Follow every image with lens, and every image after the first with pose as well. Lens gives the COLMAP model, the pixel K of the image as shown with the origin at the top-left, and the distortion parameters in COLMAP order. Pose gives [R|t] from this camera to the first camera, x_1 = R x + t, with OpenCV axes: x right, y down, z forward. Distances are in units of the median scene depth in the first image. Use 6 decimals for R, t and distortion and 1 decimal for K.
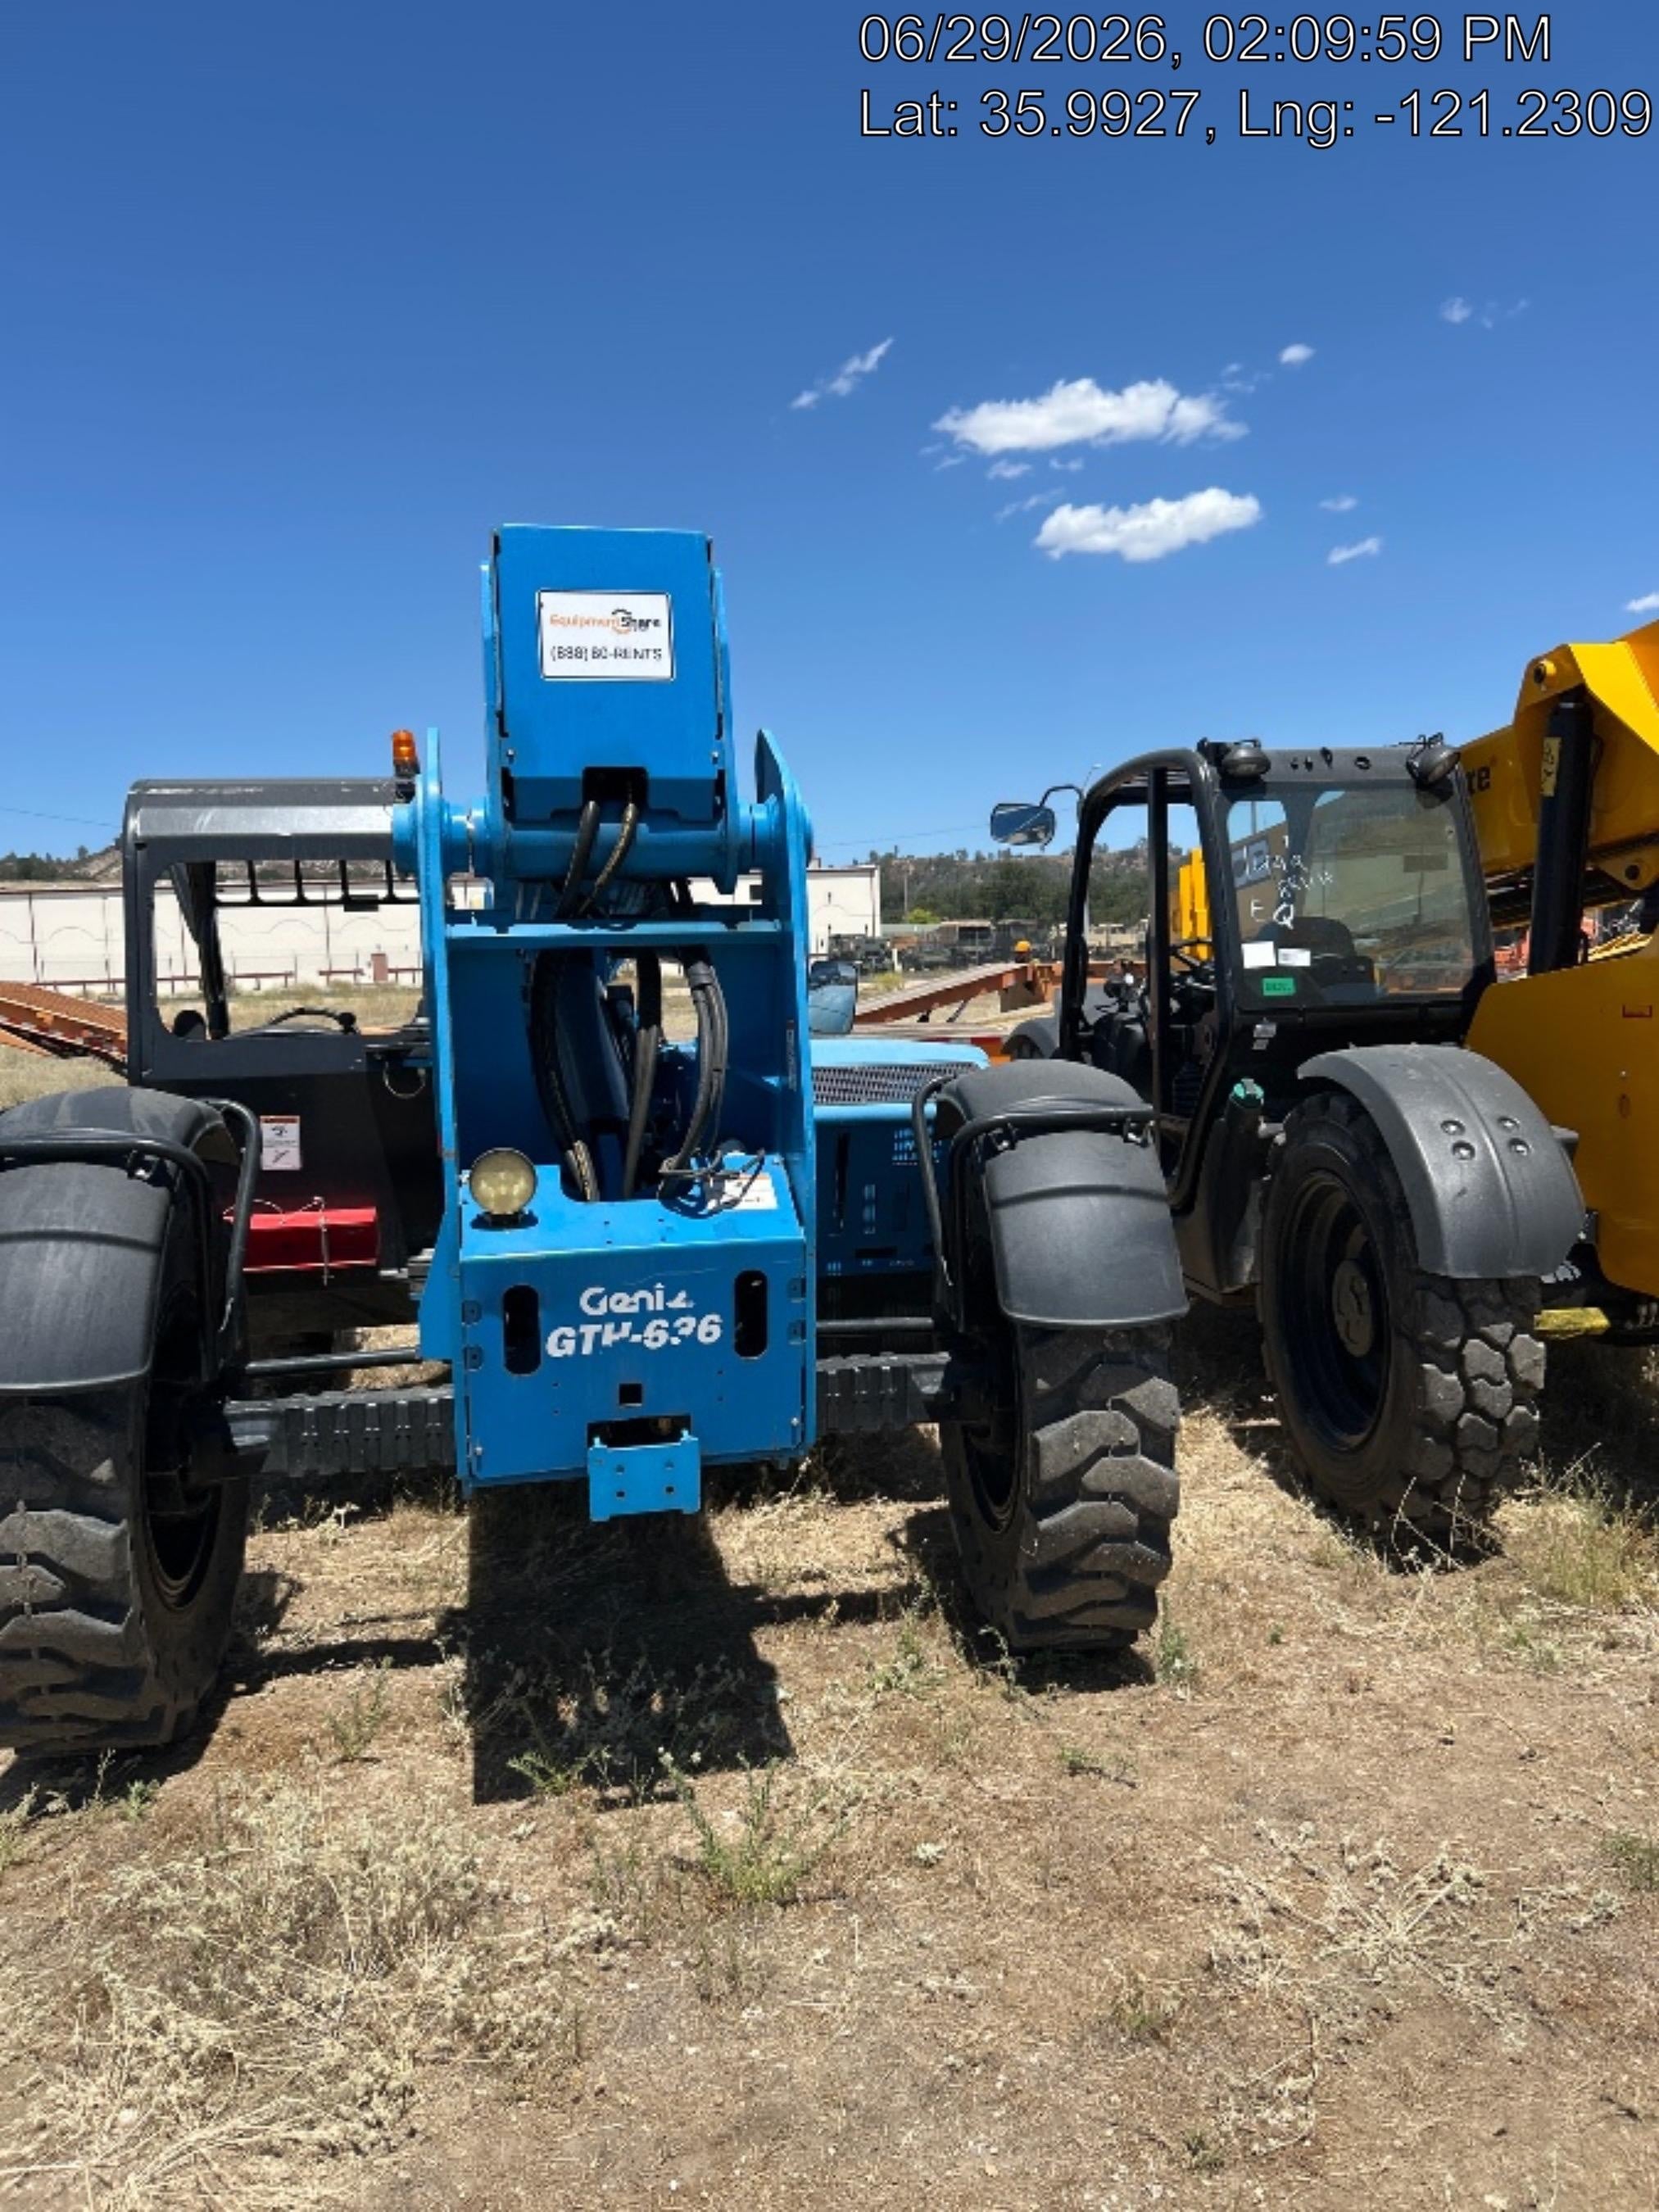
lens RADIAL K [[1655.6, 0, 838.6], [0, 1655.6, 1072.8], [0, 0, 1]] dist [0.021919, -0.020807]
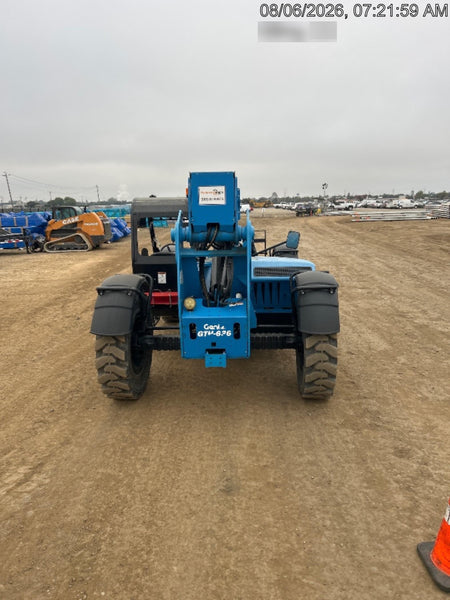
lens RADIAL K [[449.1, 0, 225.6], [0, 449.1, 293.5], [0, 0, 1]] dist [0.021919, -0.020807]
pose [[0.970023, 0.061443, -0.235118, 0.233179], [-0.026352, 0.988399, 0.149576, -0.175475], [0.241581, -0.138896, 0.960389, -0.320237]]
